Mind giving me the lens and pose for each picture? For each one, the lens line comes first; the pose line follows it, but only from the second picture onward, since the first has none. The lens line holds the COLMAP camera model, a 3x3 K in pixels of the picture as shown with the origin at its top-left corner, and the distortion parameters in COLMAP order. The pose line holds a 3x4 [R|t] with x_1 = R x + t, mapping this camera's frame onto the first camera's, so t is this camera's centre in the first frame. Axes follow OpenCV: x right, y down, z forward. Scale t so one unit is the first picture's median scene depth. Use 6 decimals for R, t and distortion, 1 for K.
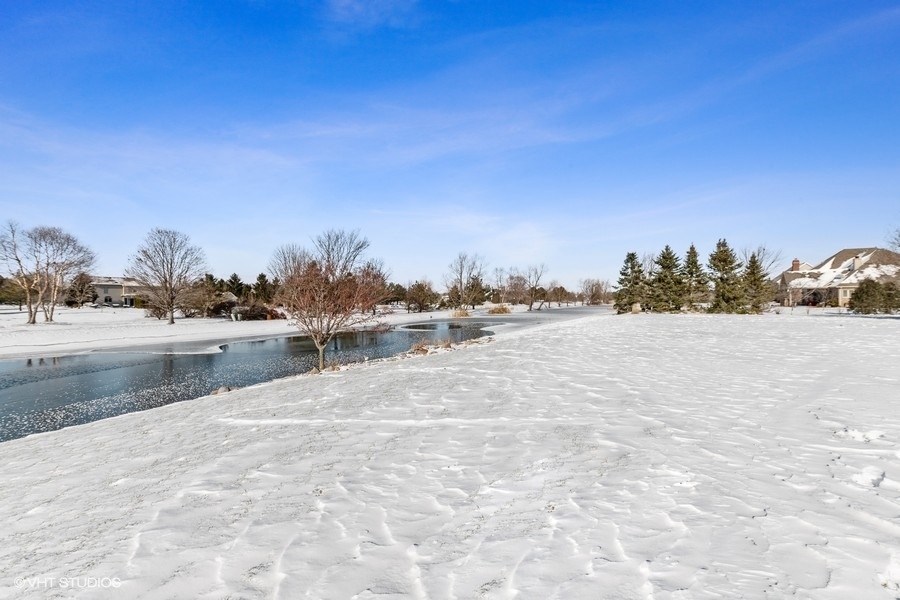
lens RADIAL K [[392.3, 0, 449.1], [0, 392.3, 298.7], [0, 0, 1]] dist [0.003447, 0.000159]
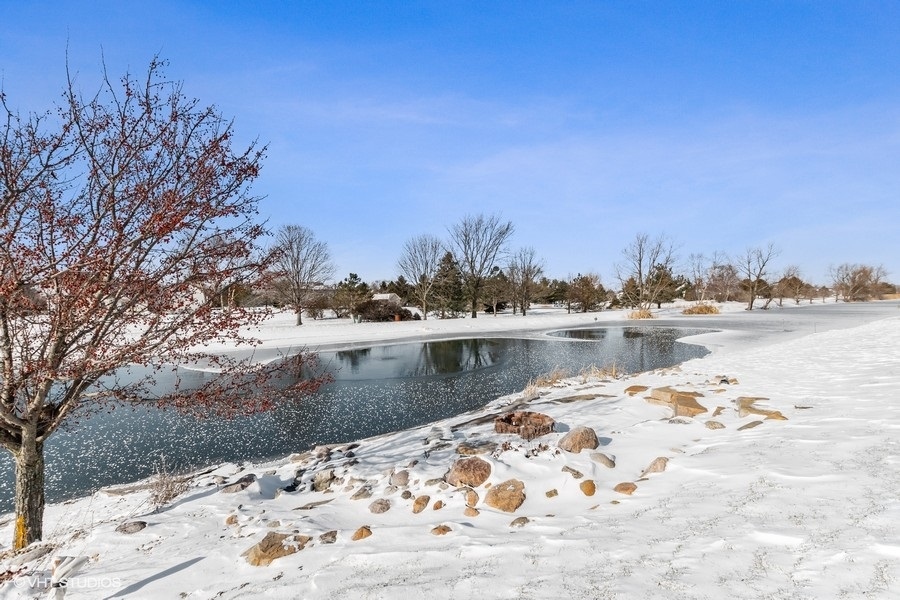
lens RADIAL K [[392.3, 0, 449.8], [0, 392.3, 297.2], [0, 0, 1]] dist [0.003447, 0.000159]
pose [[0.912383, -0.015528, -0.409042, 0.003777], [0.014322, 0.999879, -0.006013, 0.003921], [0.409086, -0.000372, 0.912496, 0.142818]]
